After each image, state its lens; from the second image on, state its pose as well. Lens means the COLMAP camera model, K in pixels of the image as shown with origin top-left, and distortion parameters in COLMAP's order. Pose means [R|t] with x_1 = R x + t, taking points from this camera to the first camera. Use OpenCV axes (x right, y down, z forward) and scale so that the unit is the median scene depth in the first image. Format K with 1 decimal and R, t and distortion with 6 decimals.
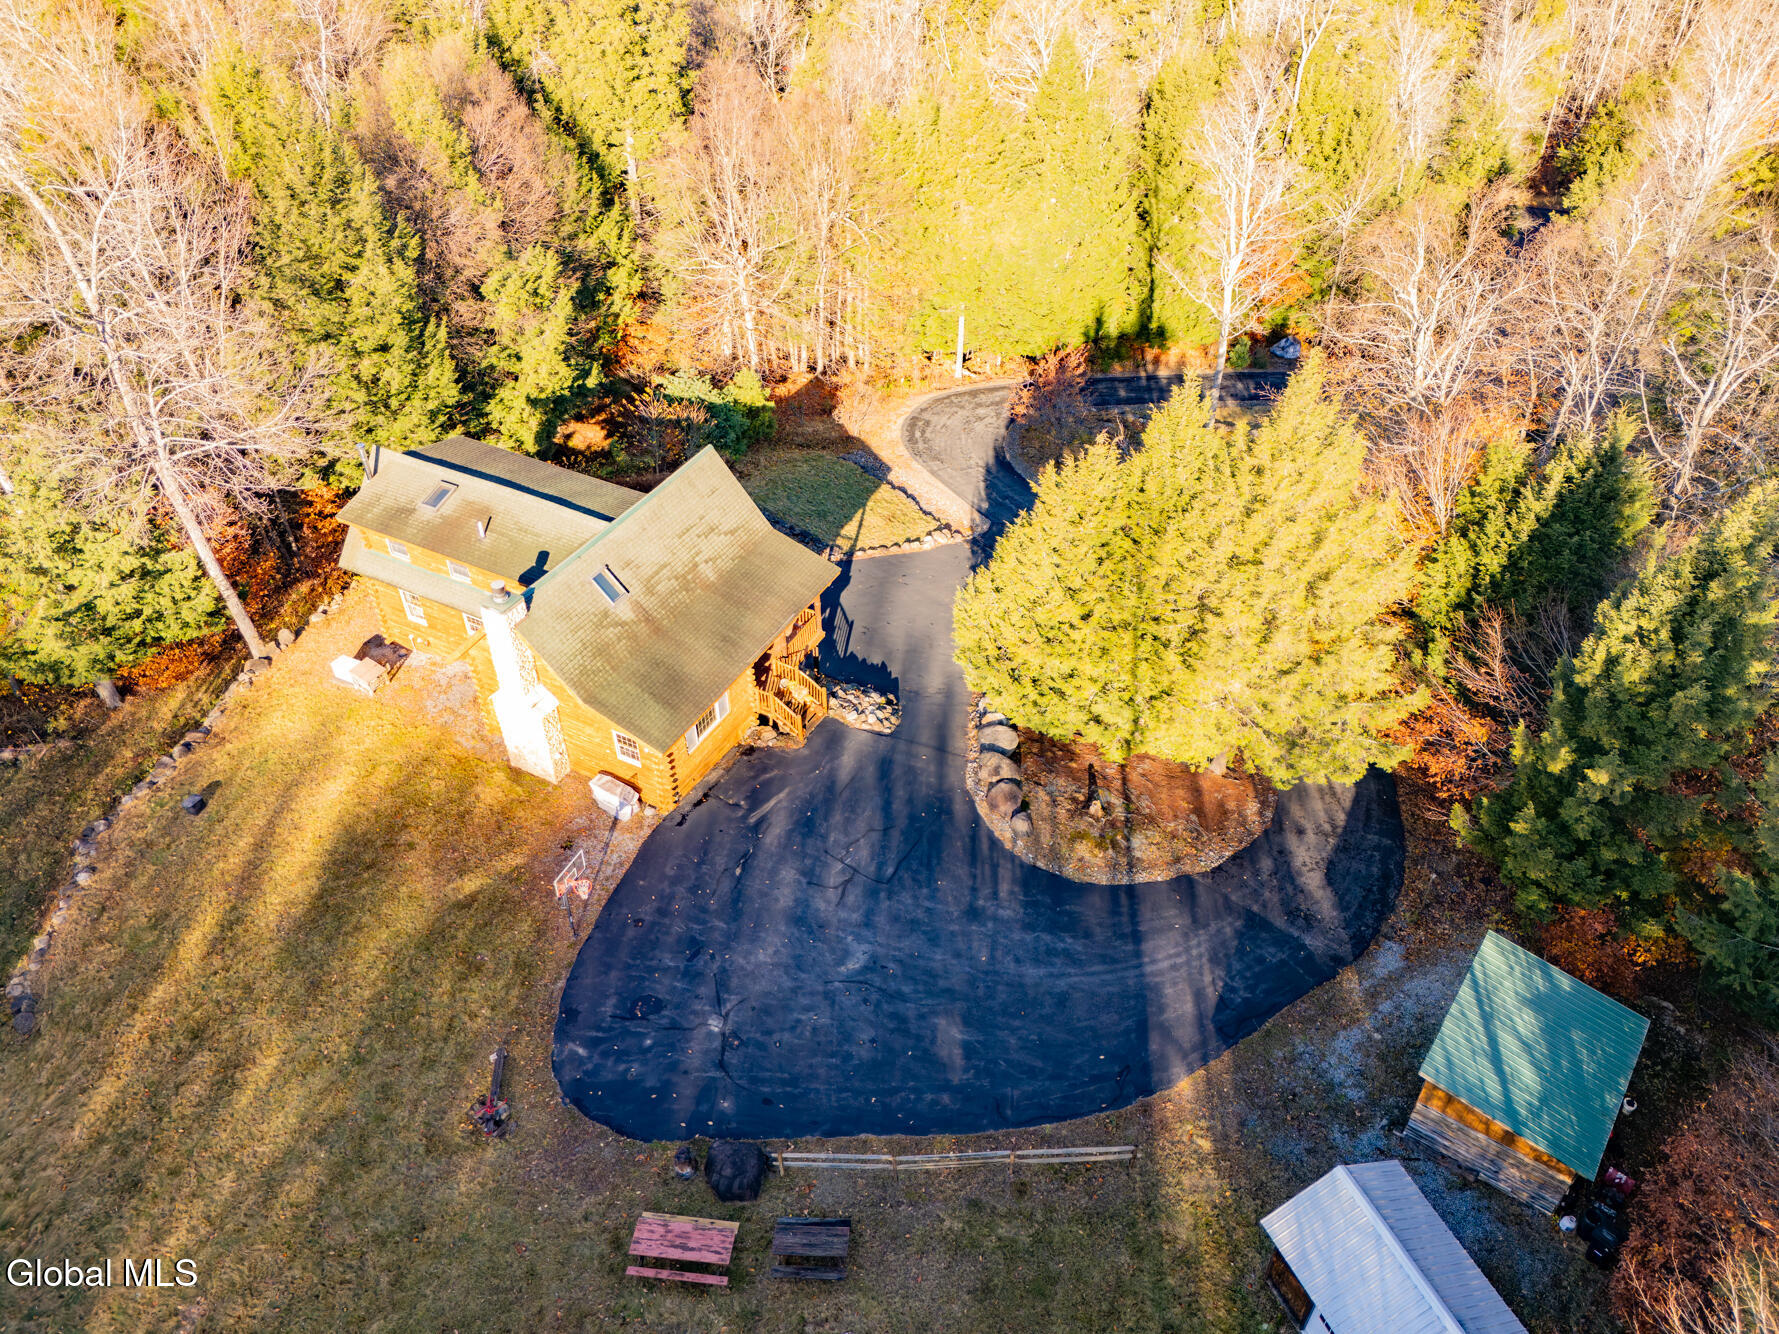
lens RADIAL K [[1320.5, 0, 879.7], [0, 1320.5, 668.1], [0, 0, 1]] dist [0.069891, -0.057564]
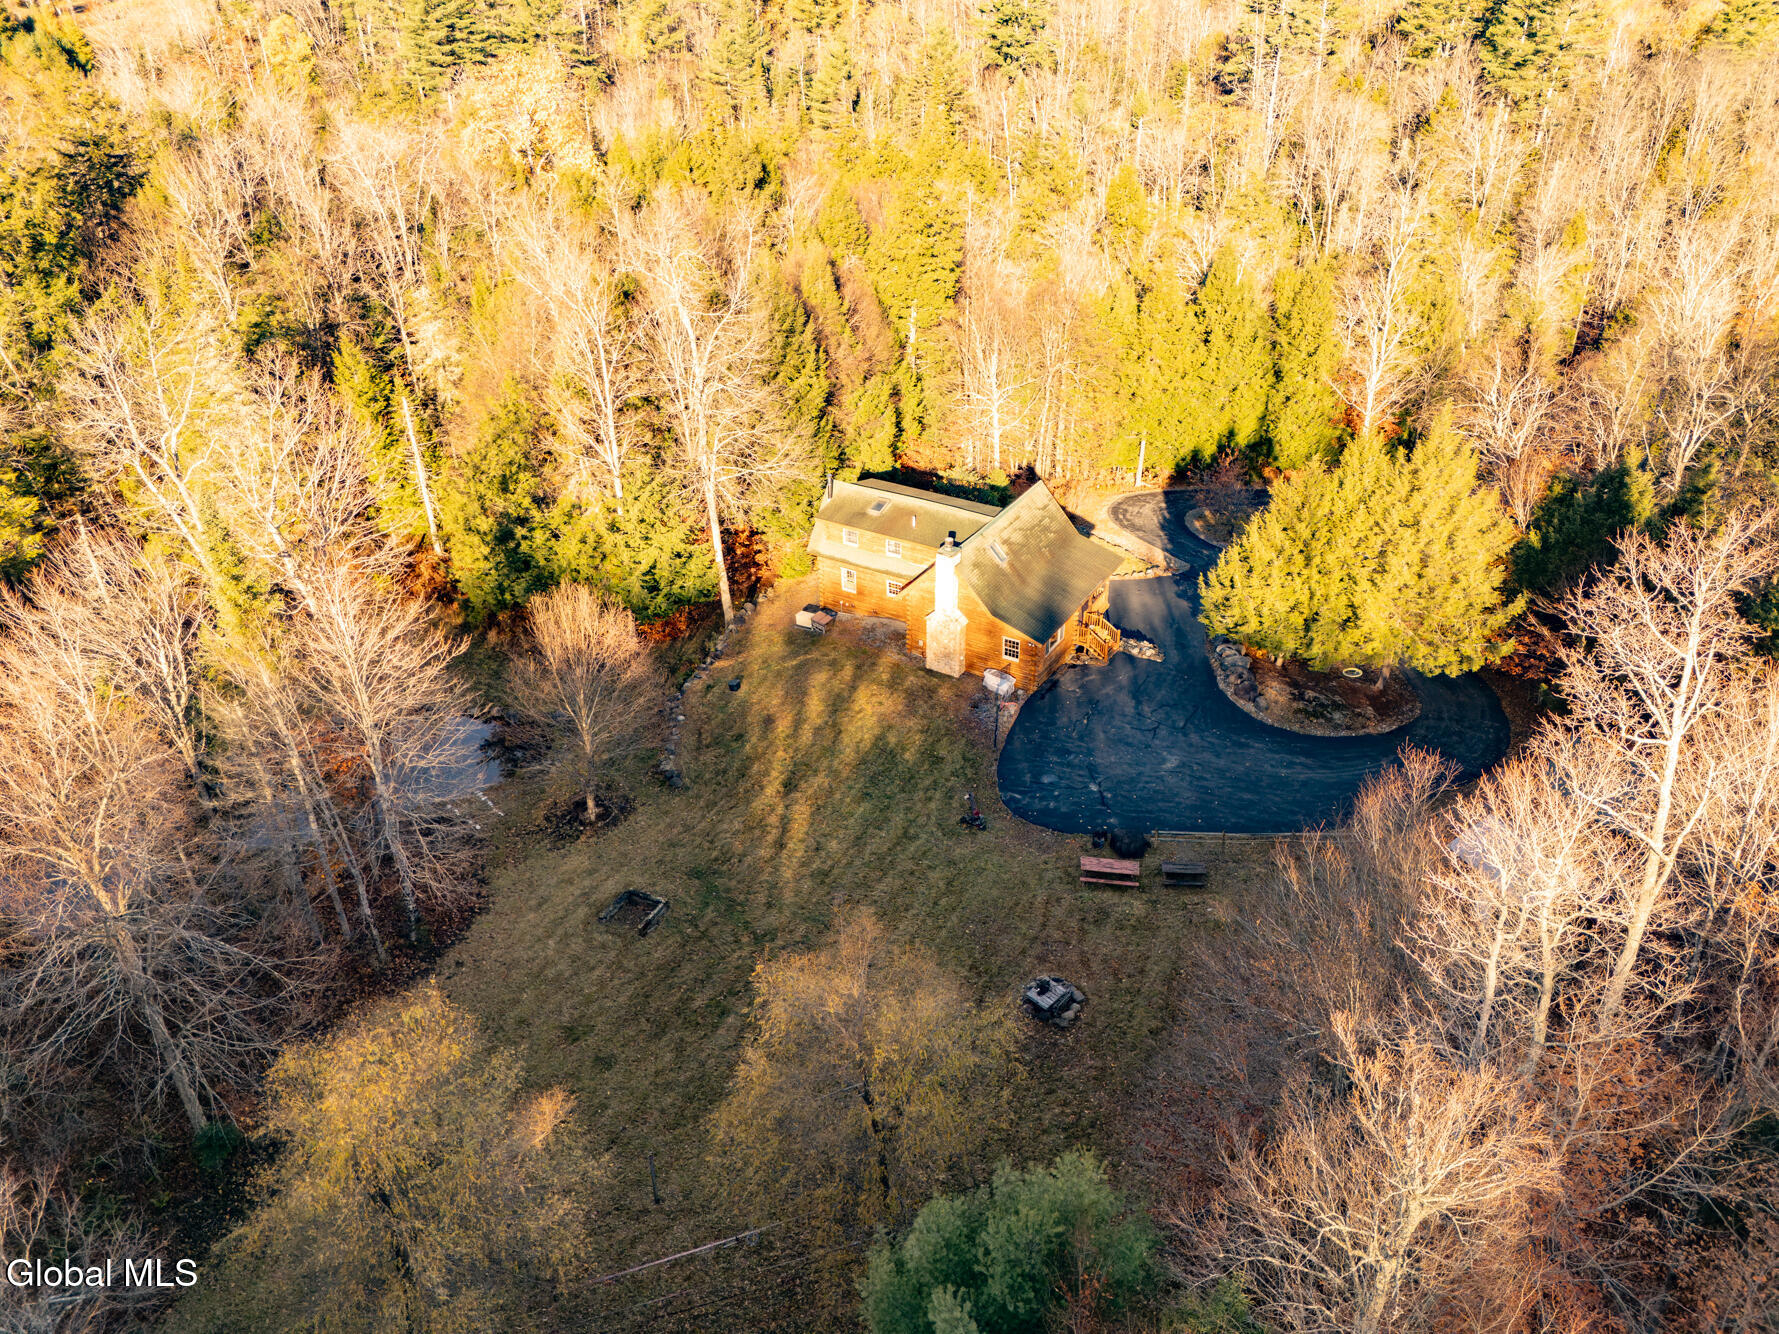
lens RADIAL K [[1320.5, 0, 893.5], [0, 1320.5, 660.9], [0, 0, 1]] dist [0.069891, -0.057564]
pose [[0.999487, 0.019307, -0.025560, -0.292796], [-0.023050, 0.987592, -0.155338, 0.327201], [0.022243, 0.155848, 0.987531, -0.578946]]
